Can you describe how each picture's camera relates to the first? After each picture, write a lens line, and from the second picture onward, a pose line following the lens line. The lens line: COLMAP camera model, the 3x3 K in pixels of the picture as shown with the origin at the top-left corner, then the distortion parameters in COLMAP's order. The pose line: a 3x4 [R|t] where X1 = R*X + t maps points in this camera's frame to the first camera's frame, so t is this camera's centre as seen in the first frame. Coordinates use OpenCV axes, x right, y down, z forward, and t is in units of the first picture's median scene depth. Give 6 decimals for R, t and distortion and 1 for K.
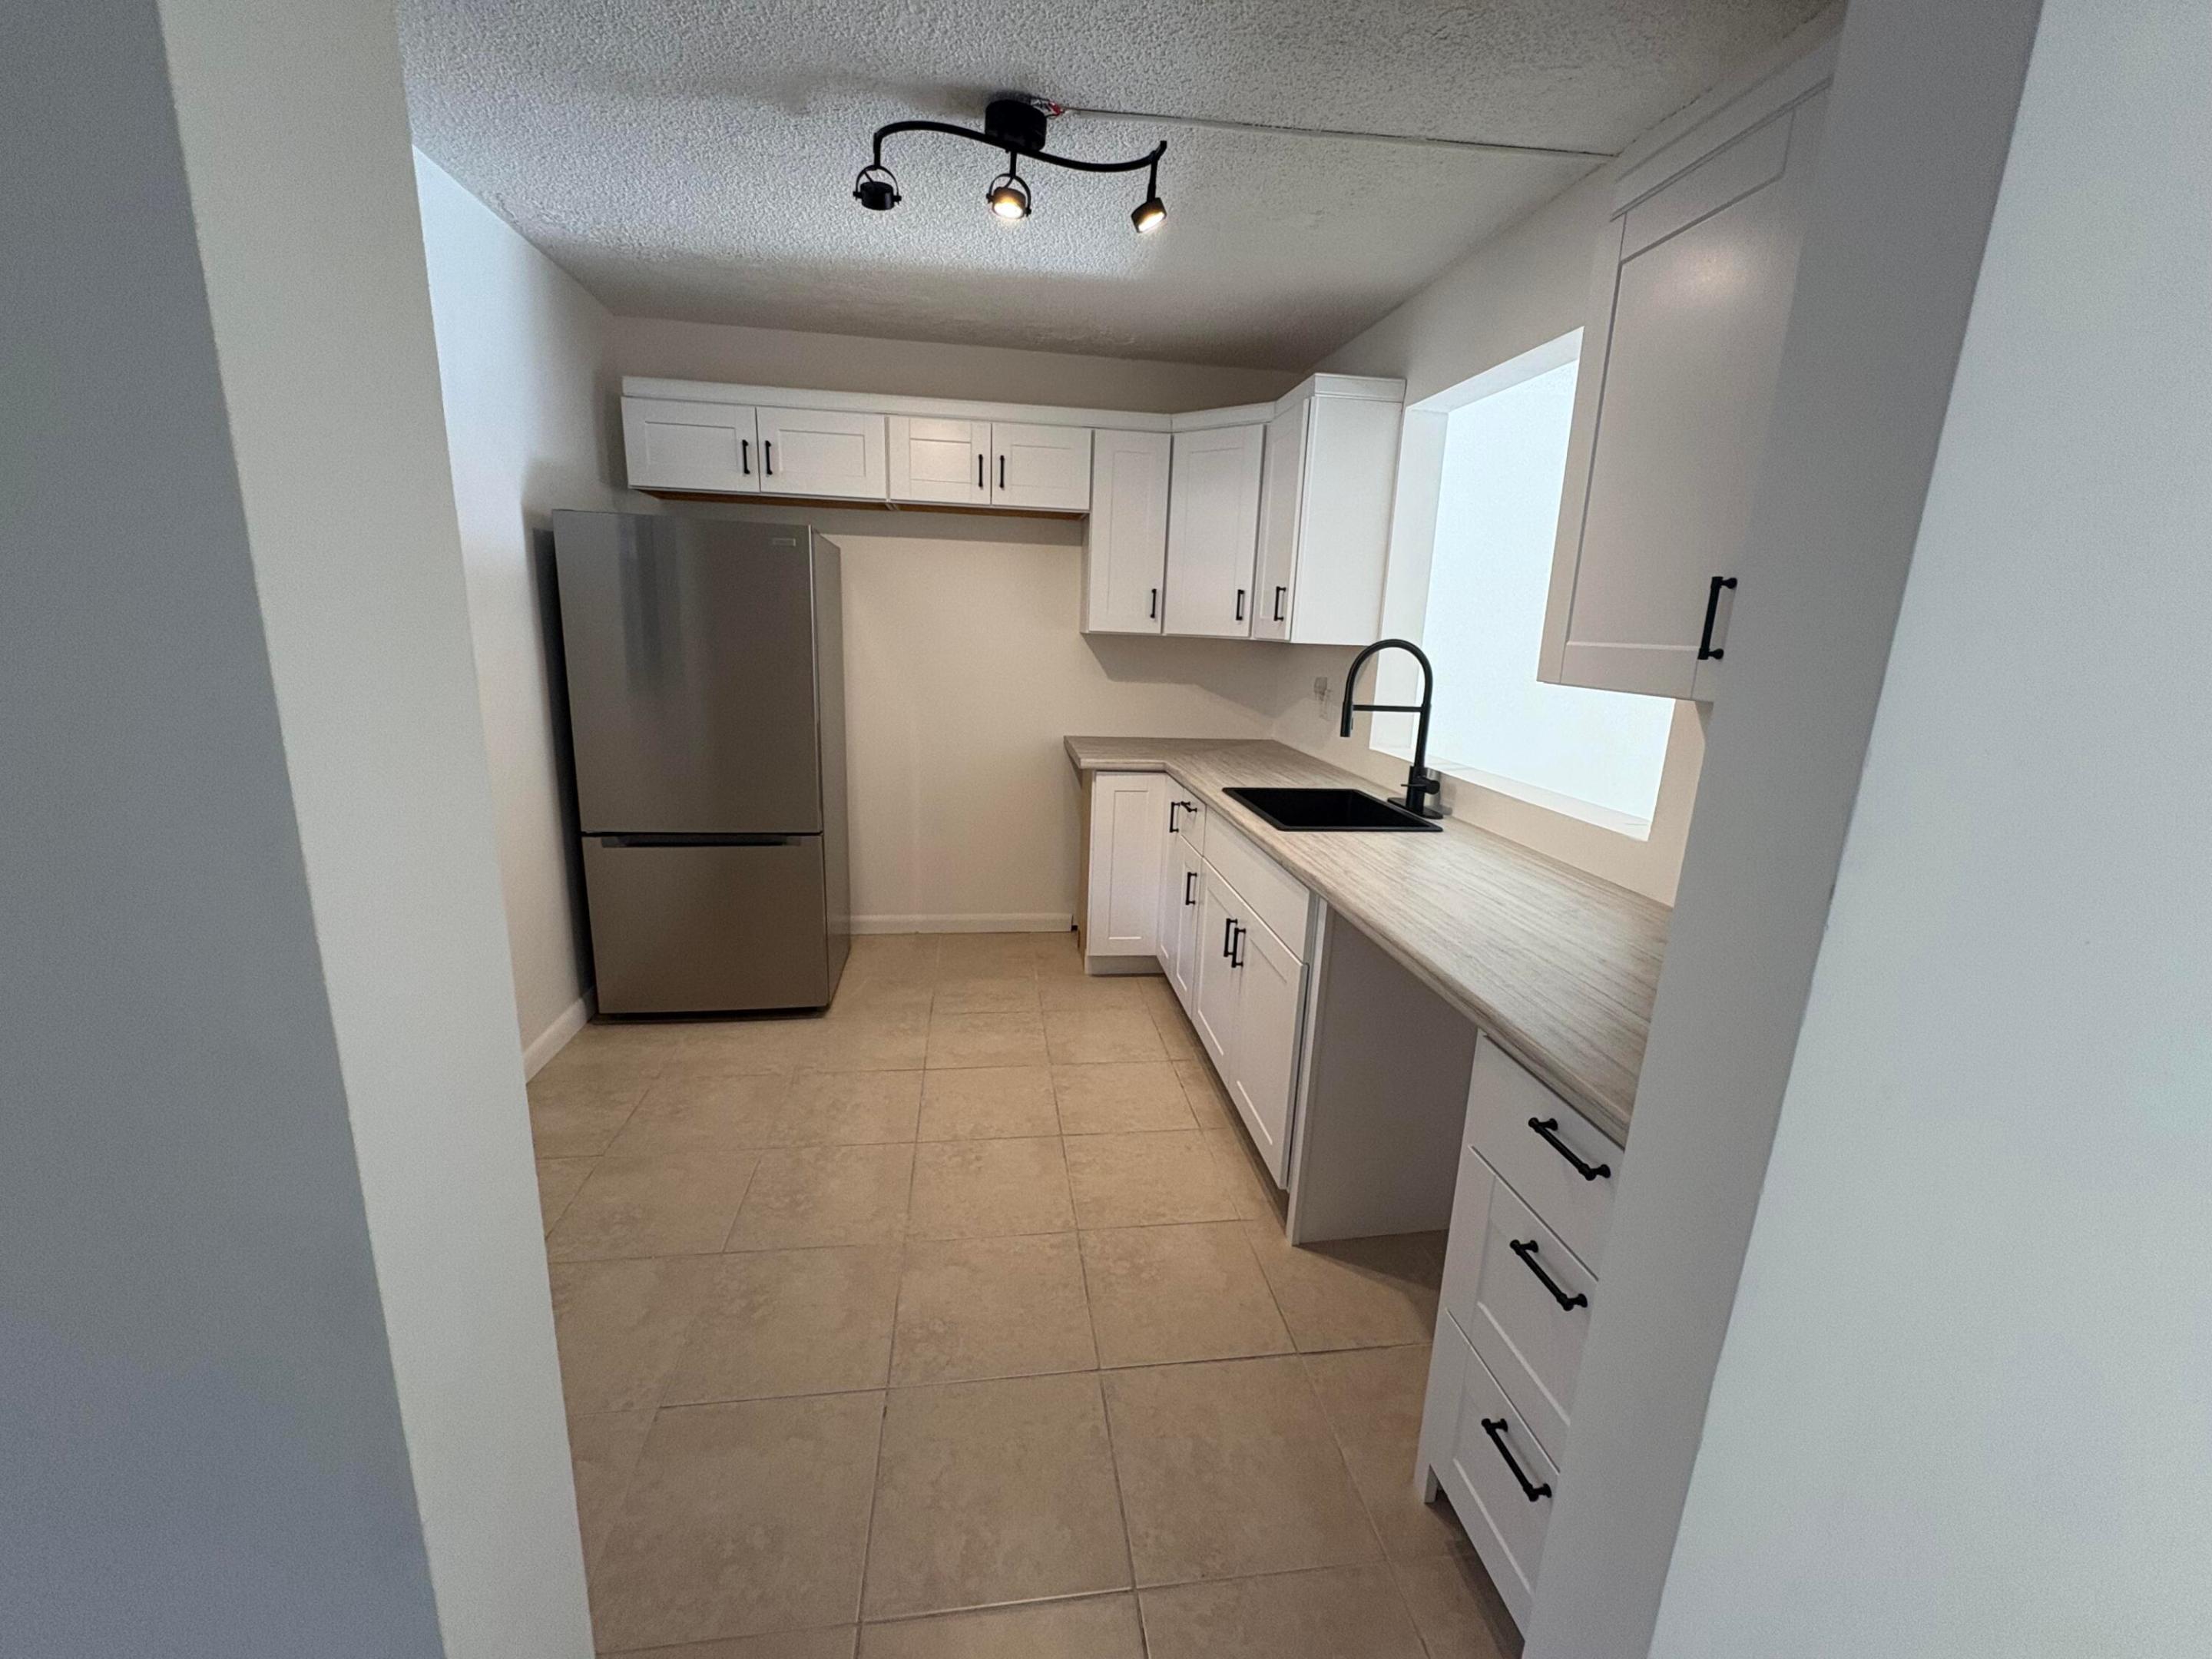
lens RADIAL K [[878.1, 0, 1105.1], [0, 878.1, 828.7], [0, 0, 1]] dist [-0.000165, 0.000312]
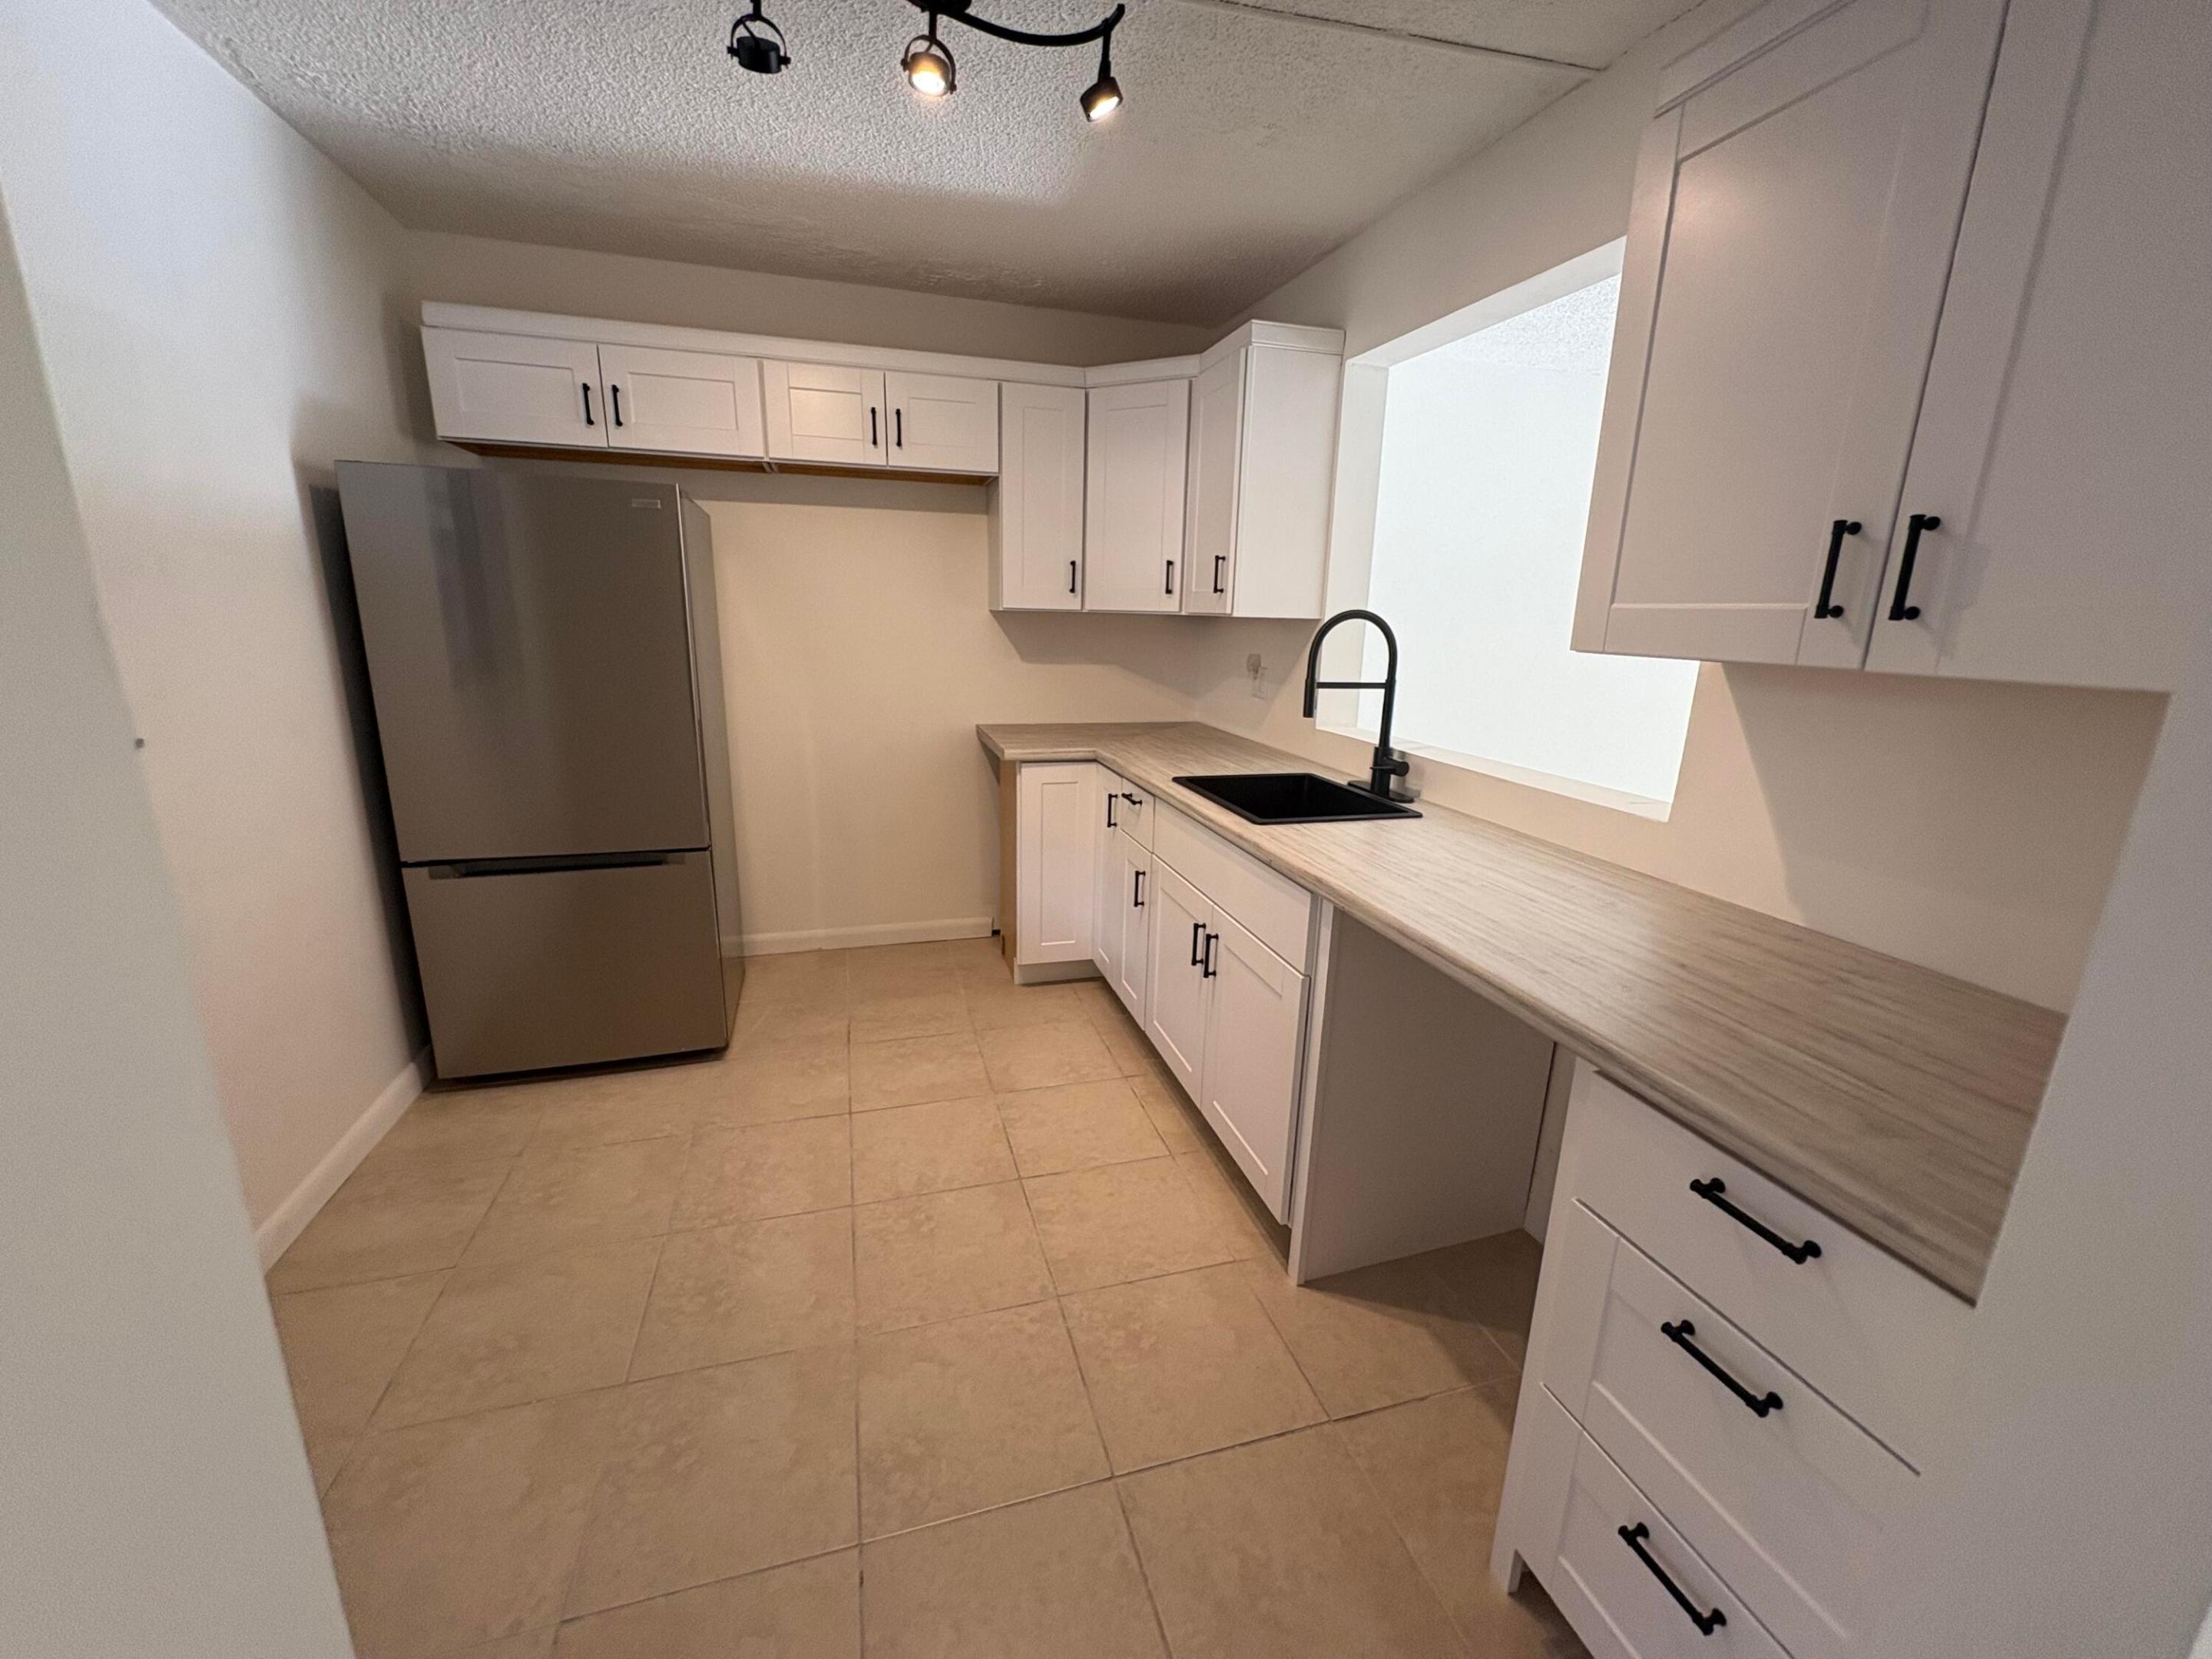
lens RADIAL K [[878.1, 0, 1104.1], [0, 878.1, 829.6], [0, 0, 1]] dist [-0.000165, 0.000312]
pose [[0.989506, -0.047339, 0.136520, -0.076473], [0.044587, 0.998737, 0.023146, -0.020219], [-0.137443, -0.016816, 0.990367, 0.130802]]
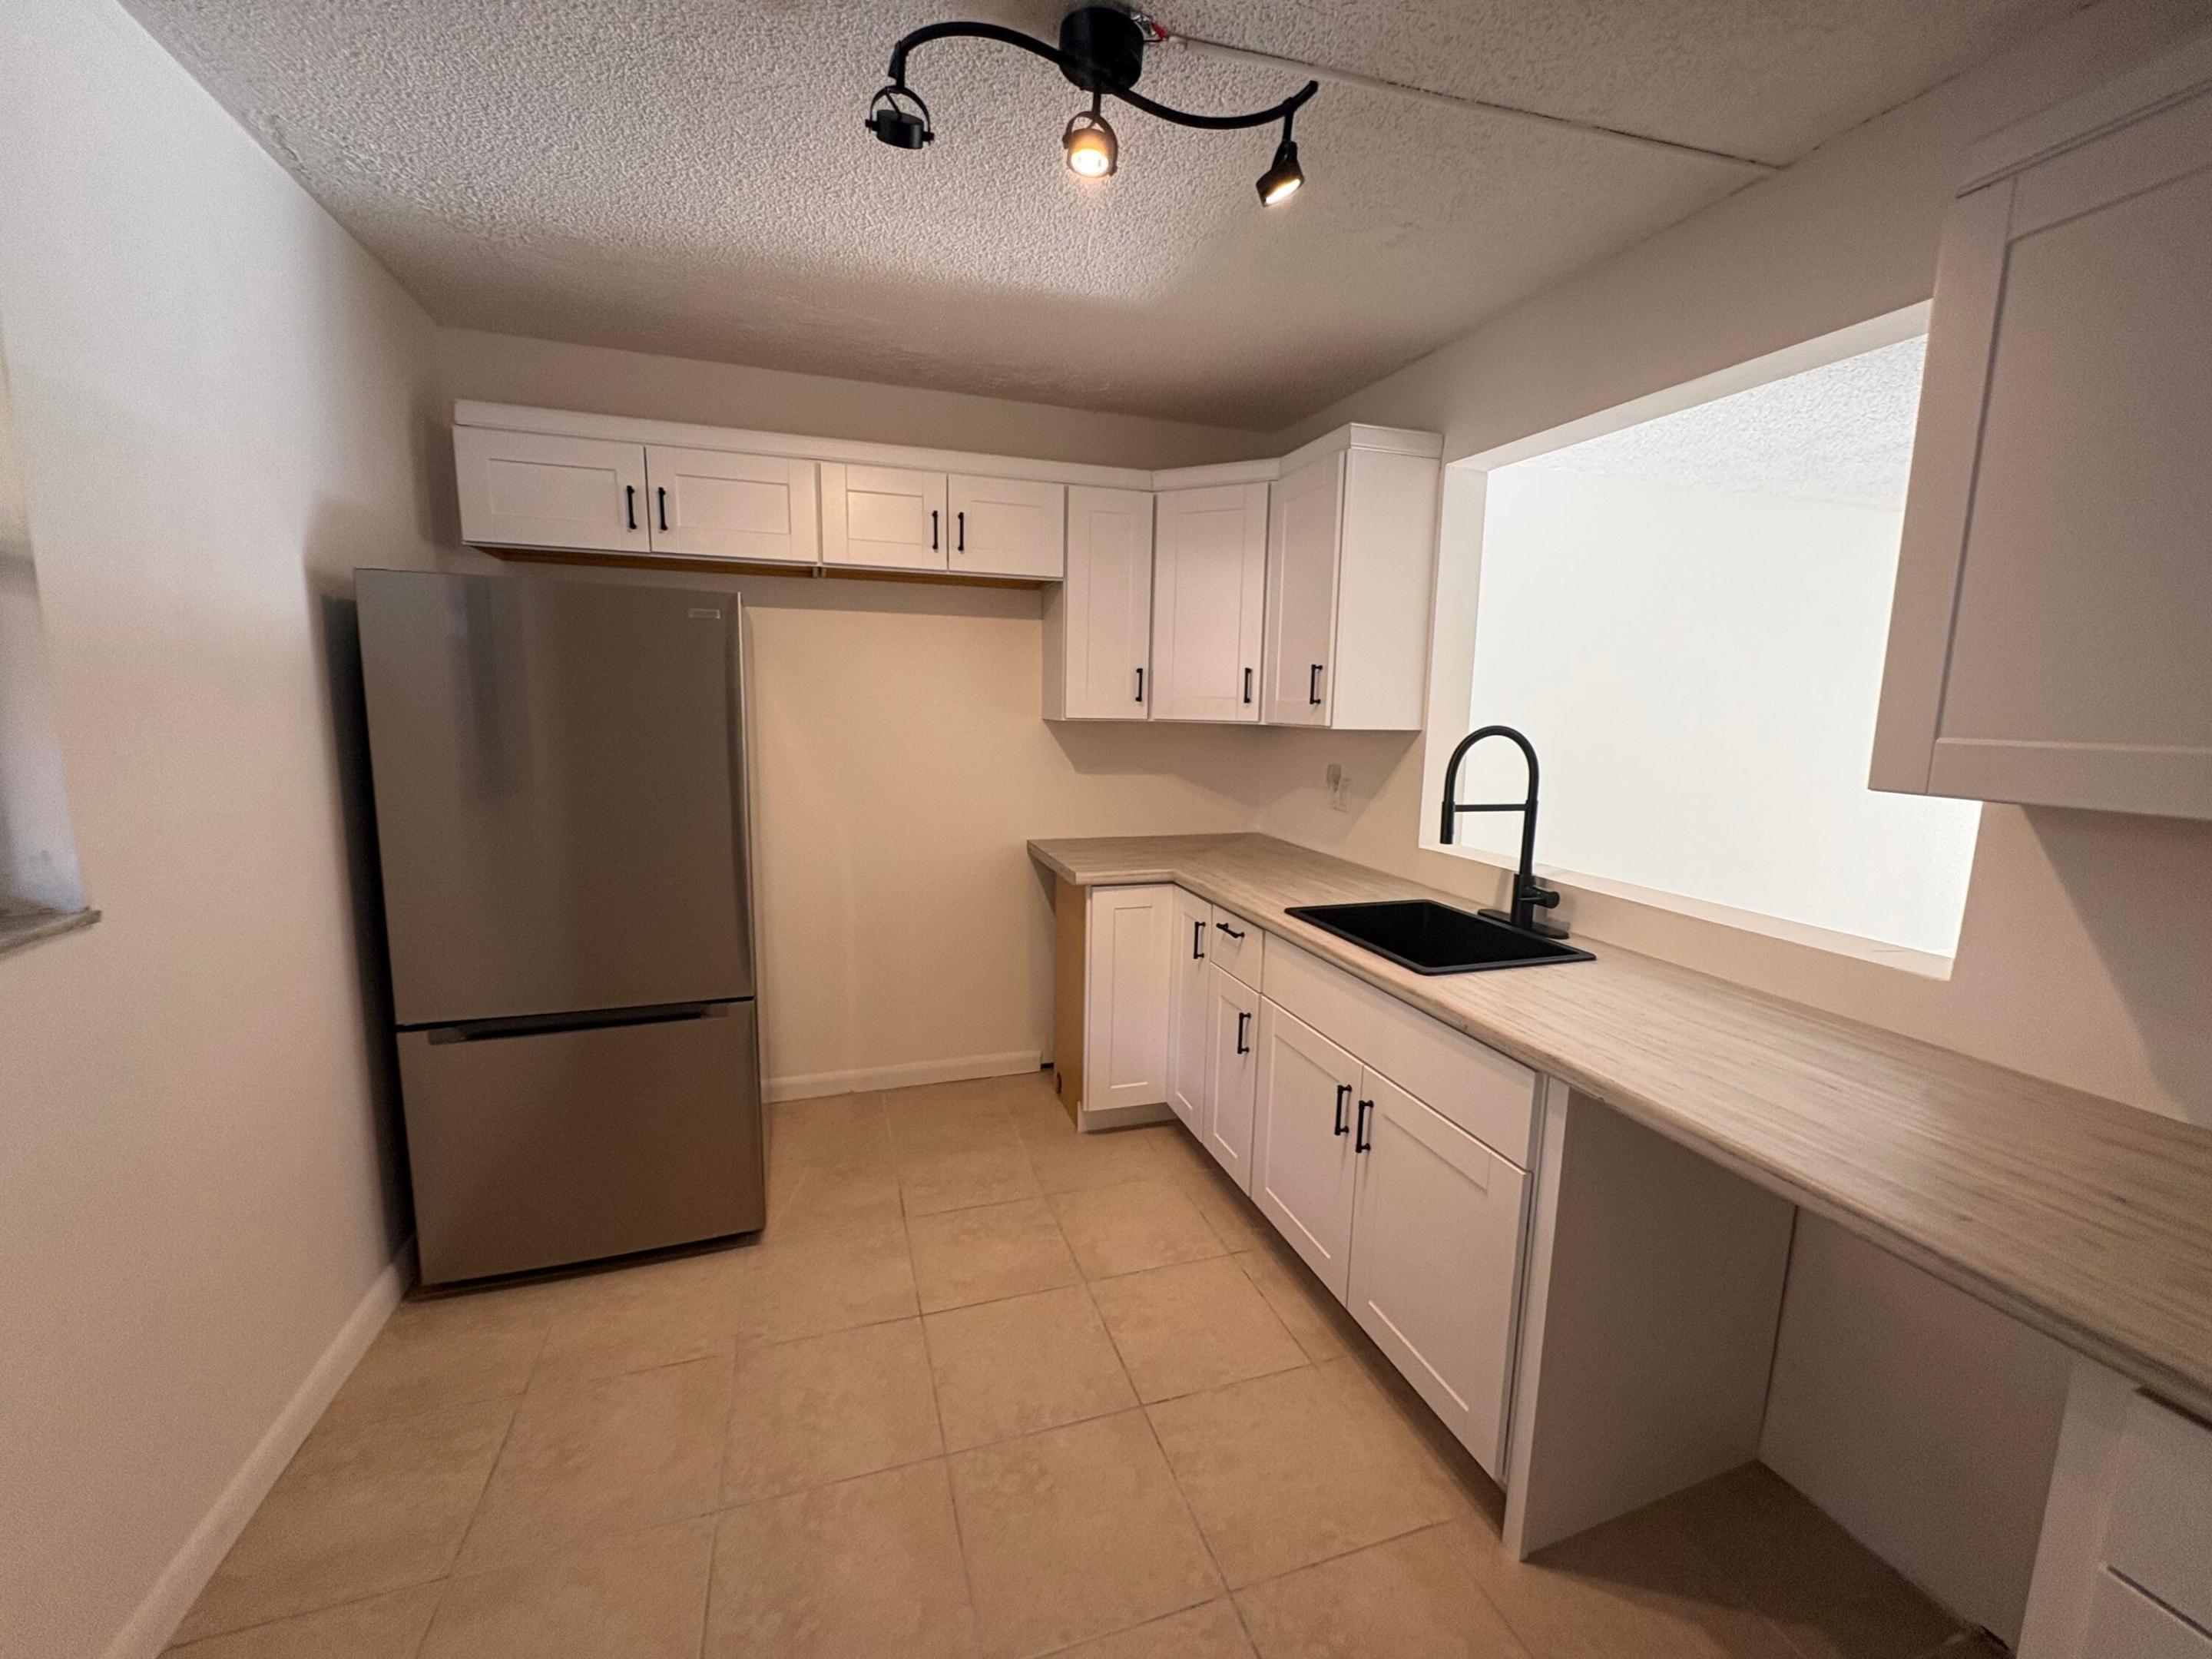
lens RADIAL K [[878.1, 0, 1105.2], [0, 878.1, 830.6], [0, 0, 1]] dist [-0.000165, 0.000312]
pose [[0.983991, -0.043574, 0.172807, -0.202518], [0.057070, 0.995630, -0.073918, -0.082641], [-0.168831, 0.082596, 0.982178, 0.271880]]
